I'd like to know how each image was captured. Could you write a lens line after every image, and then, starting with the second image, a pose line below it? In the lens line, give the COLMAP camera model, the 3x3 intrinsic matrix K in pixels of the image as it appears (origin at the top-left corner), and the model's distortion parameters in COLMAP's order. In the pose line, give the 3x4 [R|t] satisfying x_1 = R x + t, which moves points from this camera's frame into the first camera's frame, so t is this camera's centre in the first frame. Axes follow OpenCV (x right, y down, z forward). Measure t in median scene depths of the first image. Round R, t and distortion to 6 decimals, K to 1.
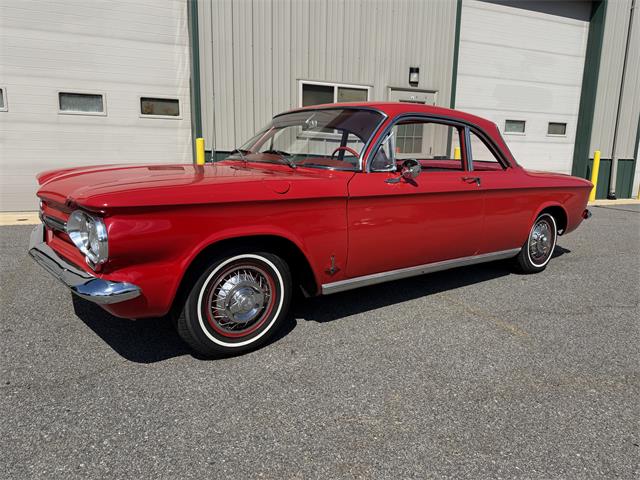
lens RADIAL K [[444.8, 0, 320.0], [0, 444.8, 240.0], [0, 0, 1]] dist [0.021080, -0.035597]
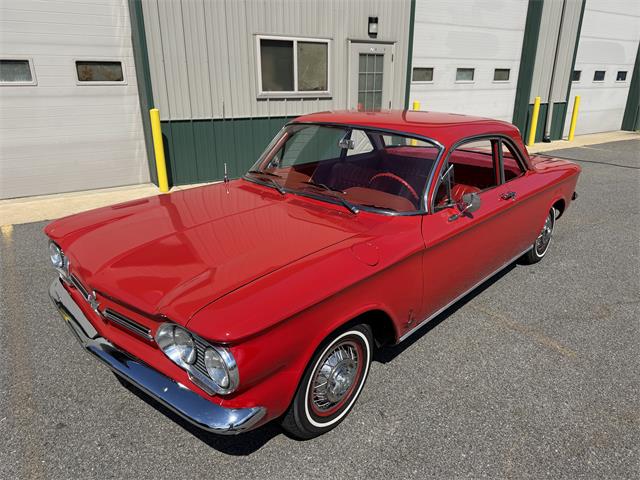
lens RADIAL K [[444.8, 0, 320.0], [0, 444.8, 240.0], [0, 0, 1]] dist [0.021080, -0.035597]
pose [[0.983772, -0.077341, 0.161896, -0.096829], [0.050926, 0.985578, 0.161374, -0.087565], [-0.172042, -0.150511, 0.973523, 0.033480]]
